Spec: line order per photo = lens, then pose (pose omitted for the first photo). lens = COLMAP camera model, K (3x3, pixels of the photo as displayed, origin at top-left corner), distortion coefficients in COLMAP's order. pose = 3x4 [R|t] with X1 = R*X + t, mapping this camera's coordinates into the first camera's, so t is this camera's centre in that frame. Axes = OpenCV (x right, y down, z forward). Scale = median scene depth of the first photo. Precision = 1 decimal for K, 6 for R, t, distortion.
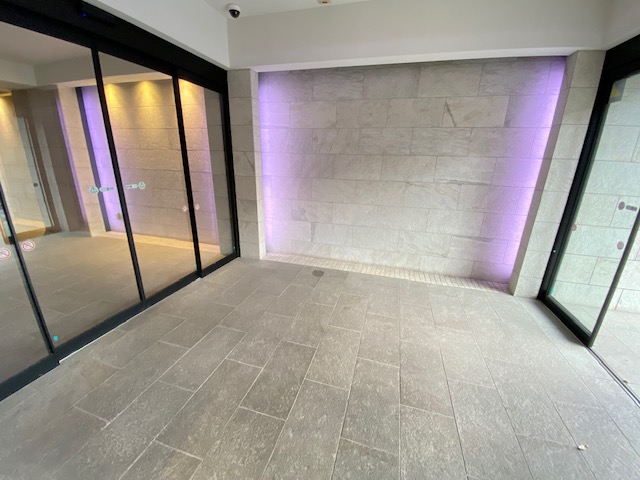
lens RADIAL K [[258.8, 0, 318.7], [0, 258.8, 240.9], [0, 0, 1]] dist [0.008323, -0.015551]
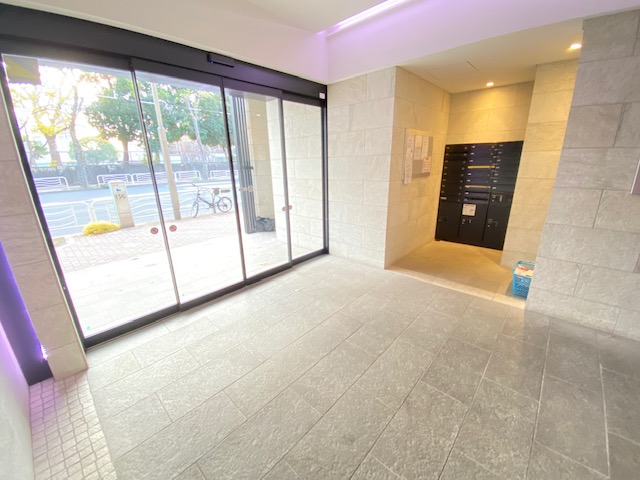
lens RADIAL K [[258.8, 0, 318.7], [0, 258.8, 240.9], [0, 0, 1]] dist [0.008323, -0.015551]
pose [[-0.896755, -0.133742, 0.421833, -0.005612], [0.137168, 0.822282, 0.552302, -0.451318], [-0.420732, 0.553142, -0.719040, 1.411834]]
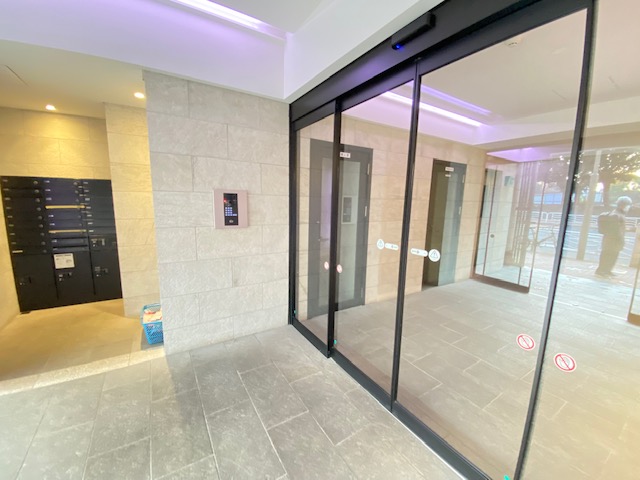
lens RADIAL K [[258.8, 0, 318.7], [0, 258.8, 240.9], [0, 0, 1]] dist [0.008323, -0.015551]
pose [[-0.660907, 0.079209, -0.746276, -0.038624], [-0.269589, 0.902979, 0.334591, -0.406421], [0.700374, 0.422321, -0.575432, 1.232408]]
